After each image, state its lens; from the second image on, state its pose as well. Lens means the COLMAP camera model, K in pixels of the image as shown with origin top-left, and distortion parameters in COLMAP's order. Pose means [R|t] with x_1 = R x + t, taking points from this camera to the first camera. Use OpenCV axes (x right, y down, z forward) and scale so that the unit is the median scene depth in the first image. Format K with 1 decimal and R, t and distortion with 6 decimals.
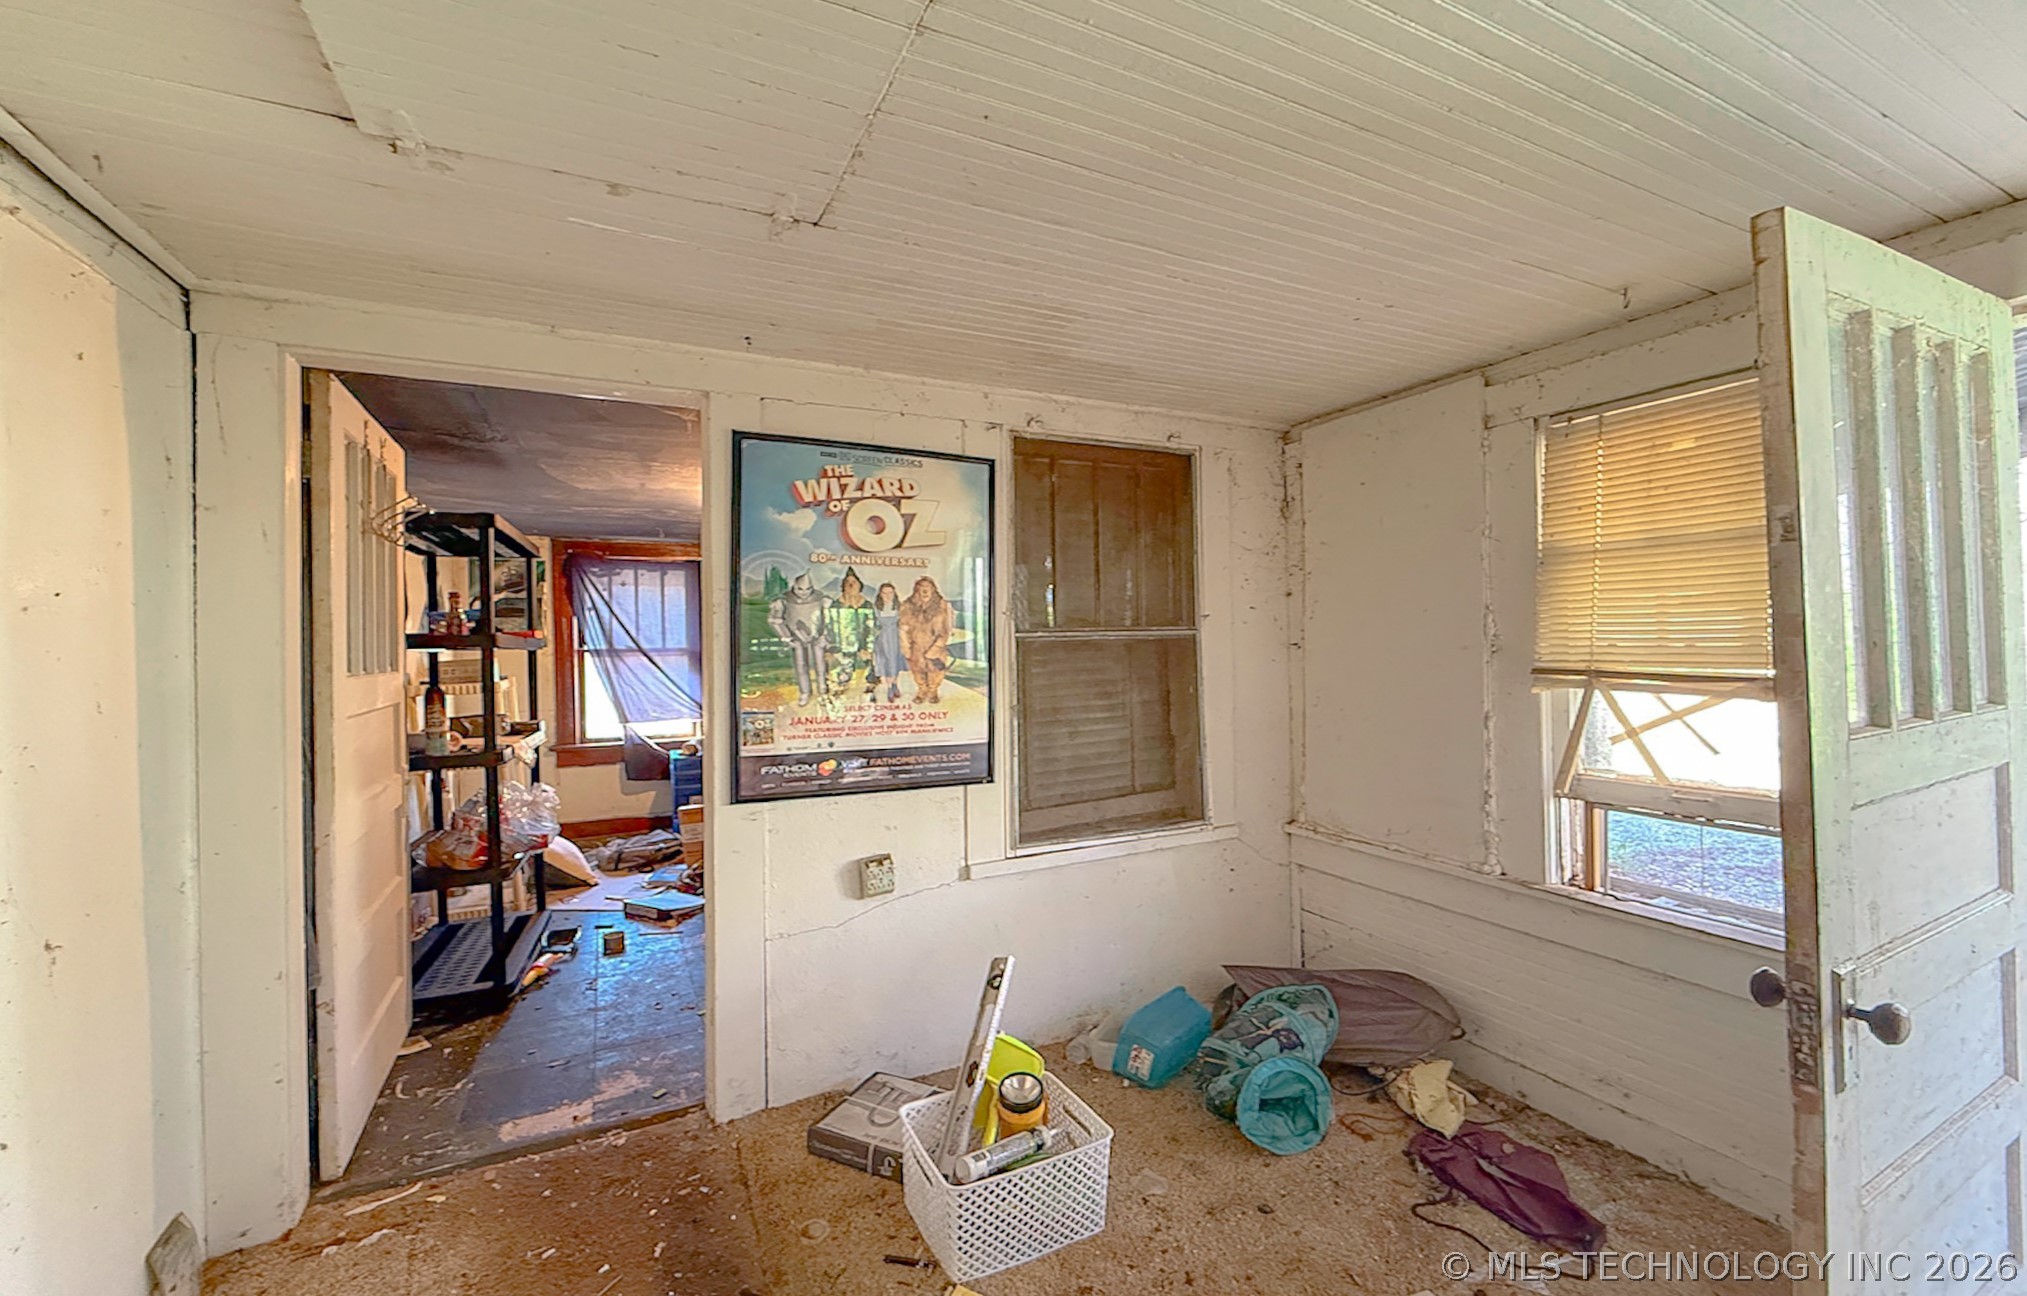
lens RADIAL K [[707.2, 0, 1013.2], [0, 707.2, 649.4], [0, 0, 1]] dist [-0.003203, 0.000006]
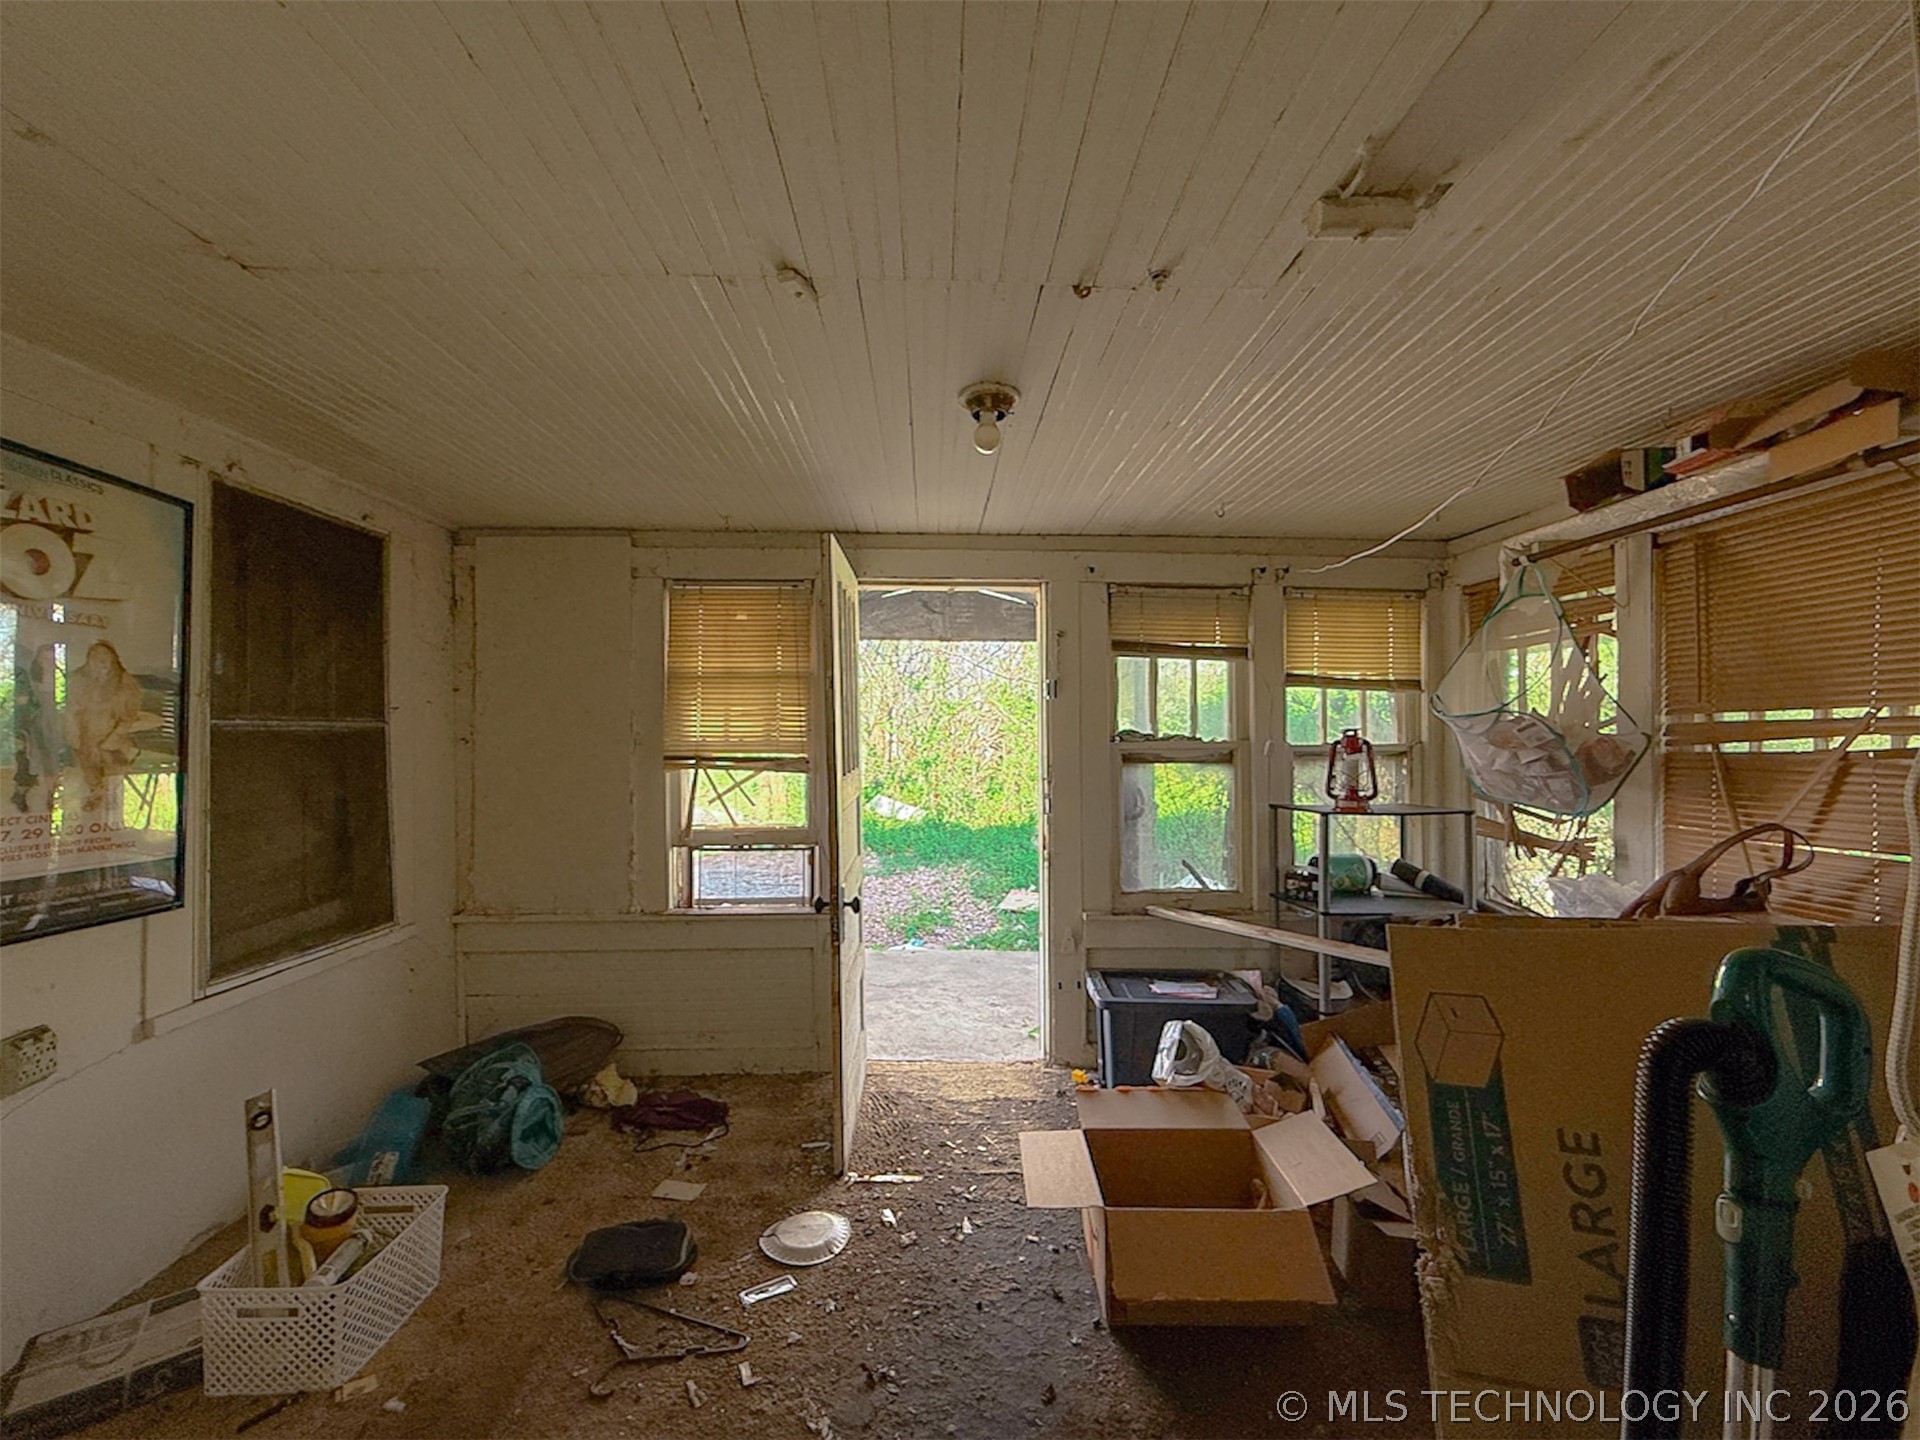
lens RADIAL K [[782.3, 0, 960.1], [0, 782.3, 728.4], [0, 0, 1]] dist [-0.004109, -0.000336]
pose [[0.376602, 0.021632, 0.926123, -0.514183], [0.008560, 0.999603, -0.026829, 0.019020], [-0.926336, 0.018032, 0.376267, -0.139567]]
